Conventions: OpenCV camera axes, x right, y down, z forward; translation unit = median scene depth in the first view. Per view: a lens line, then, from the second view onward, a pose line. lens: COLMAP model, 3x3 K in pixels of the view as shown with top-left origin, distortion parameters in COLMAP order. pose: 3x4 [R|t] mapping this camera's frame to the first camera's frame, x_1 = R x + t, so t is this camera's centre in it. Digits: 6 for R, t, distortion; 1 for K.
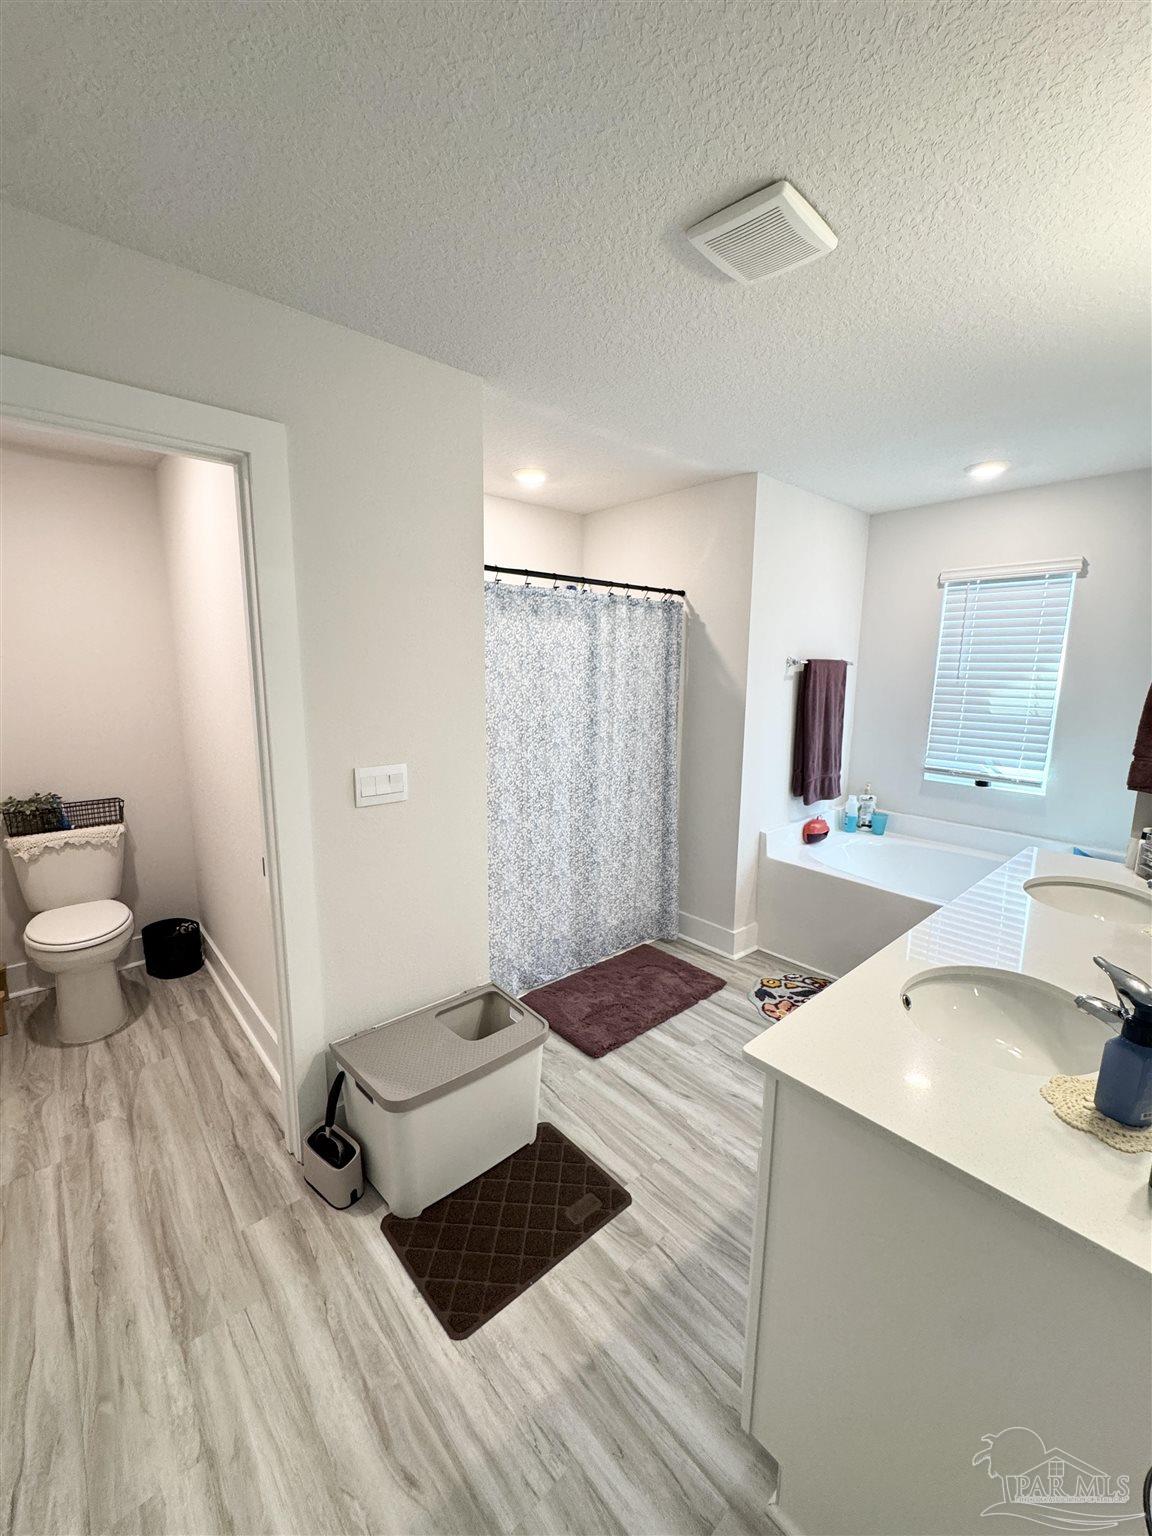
lens RADIAL K [[617.0, 0, 579.0], [0, 617.0, 772.8], [0, 0, 1]] dist [-0.005109, 0.000969]
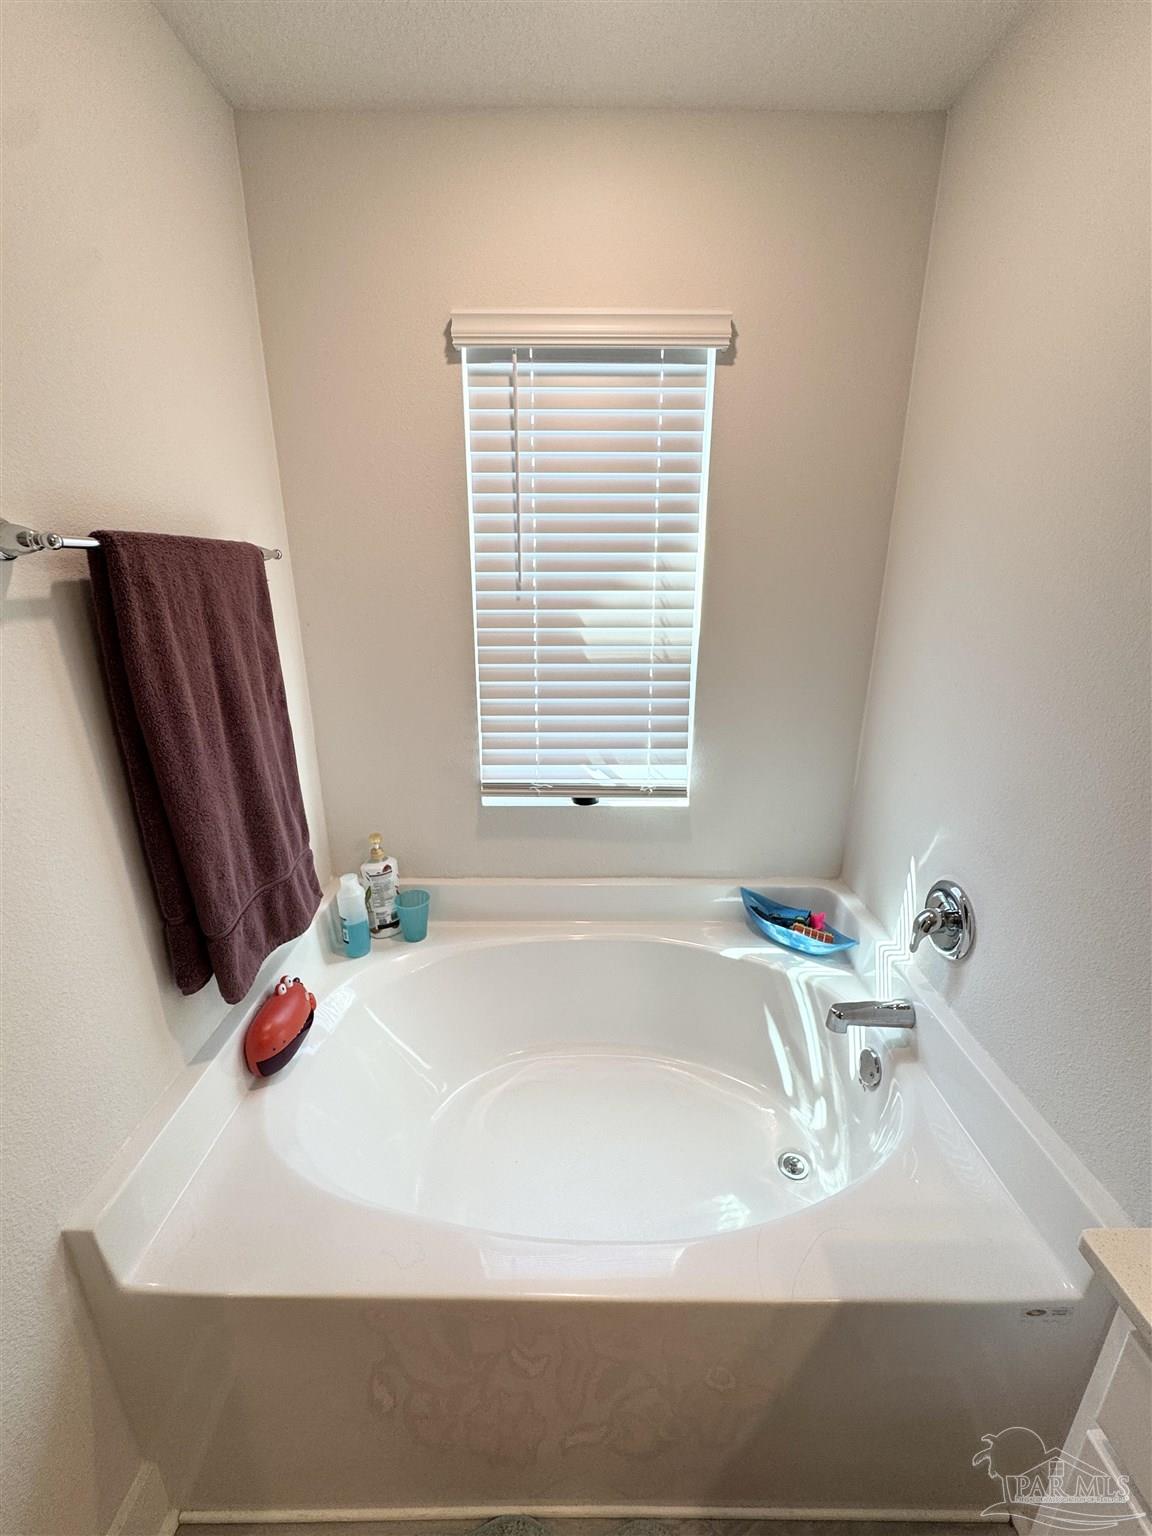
lens RADIAL K [[617.0, 0, 569.8], [0, 617.0, 767.5], [0, 0, 1]] dist [-0.005109, 0.000969]
pose [[0.672958, -0.233776, 0.701766, 0.330659], [0.133365, 0.971542, 0.195756, -0.123896], [-0.727558, -0.038145, 0.684985, 0.744550]]
